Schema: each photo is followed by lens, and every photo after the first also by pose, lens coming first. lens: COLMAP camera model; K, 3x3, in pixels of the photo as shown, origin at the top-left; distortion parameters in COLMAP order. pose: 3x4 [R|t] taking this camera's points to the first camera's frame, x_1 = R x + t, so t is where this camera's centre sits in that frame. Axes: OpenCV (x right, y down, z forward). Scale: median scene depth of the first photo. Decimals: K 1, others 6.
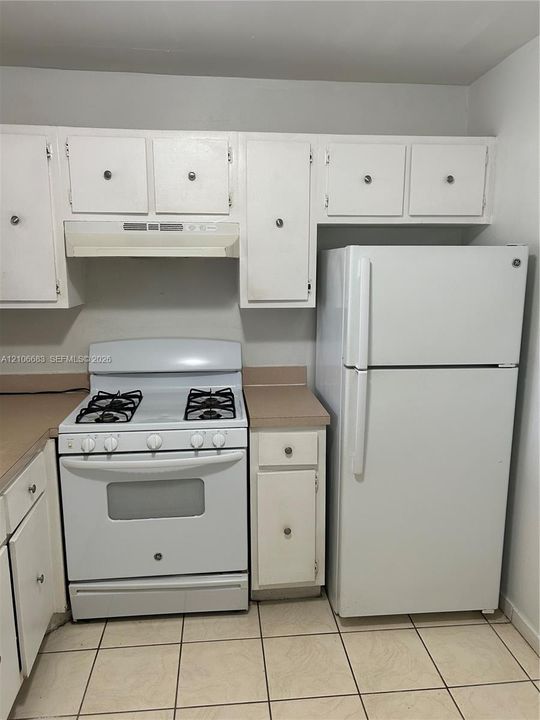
lens RADIAL K [[543.5, 0, 273.7], [0, 543.5, 364.1], [0, 0, 1]] dist [0.064477, -0.076008]
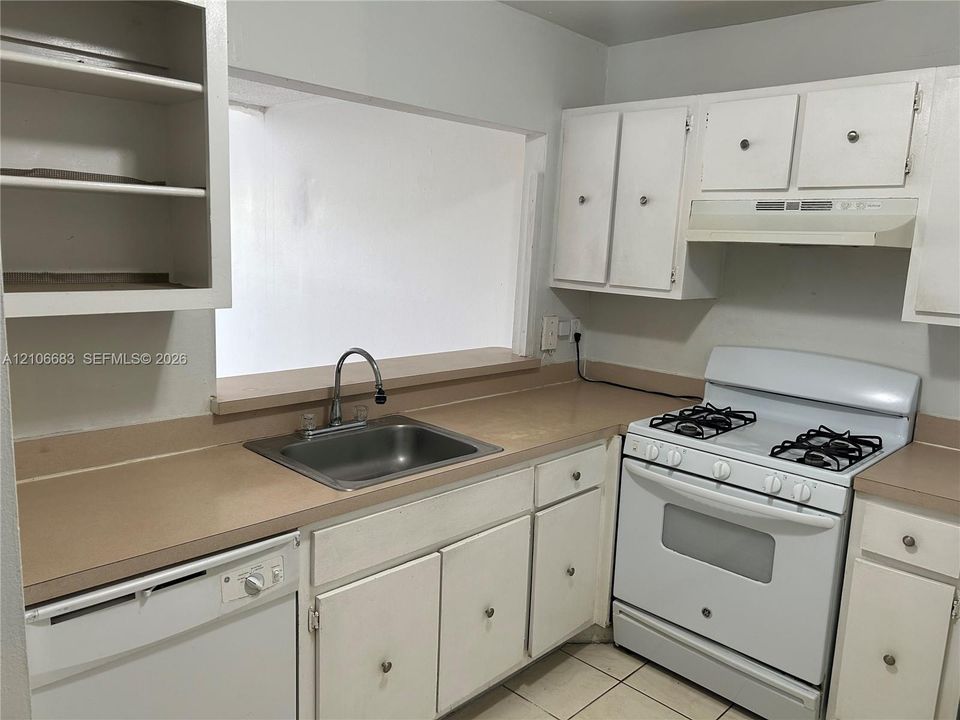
lens RADIAL K [[724.6, 0, 473.1], [0, 724.6, 364.9], [0, 0, 1]] dist [0.064477, -0.076008]
pose [[0.634000, 0.156799, -0.757270, 0.320206], [-0.182138, 0.981958, 0.050834, 0.001556], [0.751578, 0.105699, 0.651120, 0.003796]]
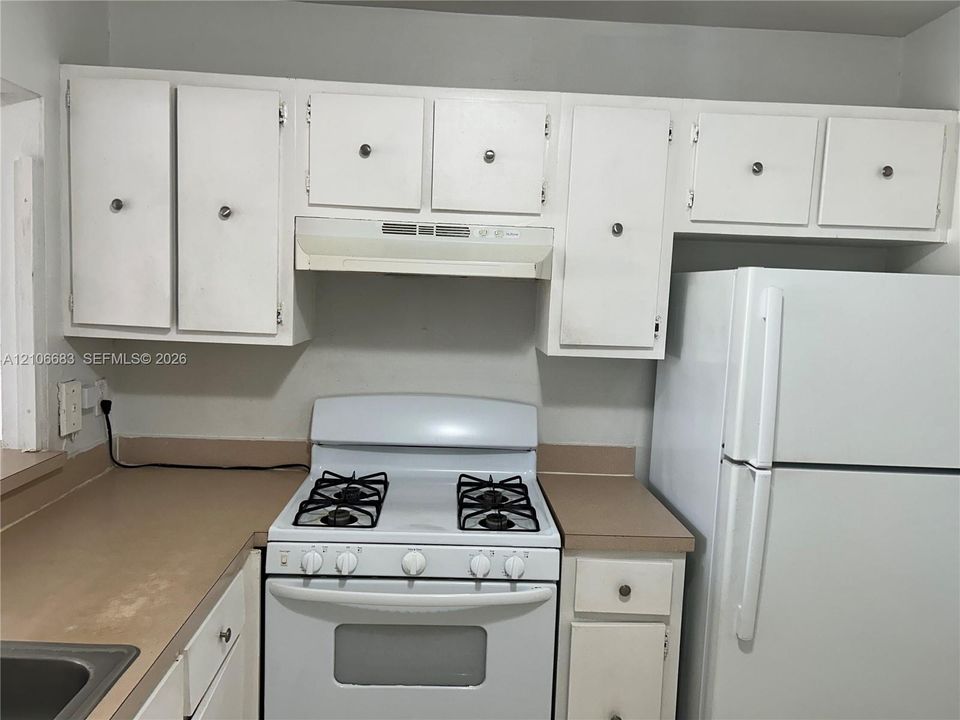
lens RADIAL K [[724.6, 0, 475.5], [0, 724.6, 366.9], [0, 0, 1]] dist [0.064477, -0.076008]
pose [[0.996948, 0.045716, -0.063284, -0.097724], [-0.050141, 0.996273, -0.070182, -0.026301], [0.059840, 0.073141, 0.995525, 0.139141]]
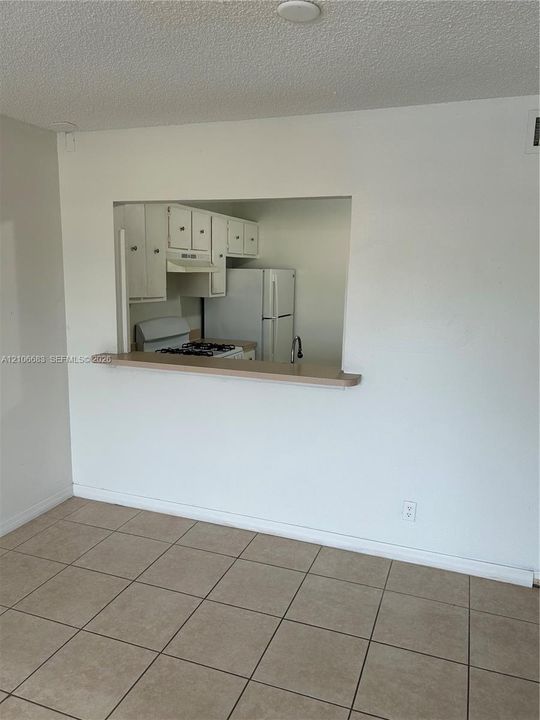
lens RADIAL K [[543.5, 0, 269.1], [0, 543.5, 361.4], [0, 0, 1]] dist [0.064477, -0.076008]
pose [[0.440864, -0.138194, 0.886871, -1.852512], [0.145437, 0.986018, 0.081346, -0.003629], [-0.885713, 0.093121, 0.454799, -0.073941]]
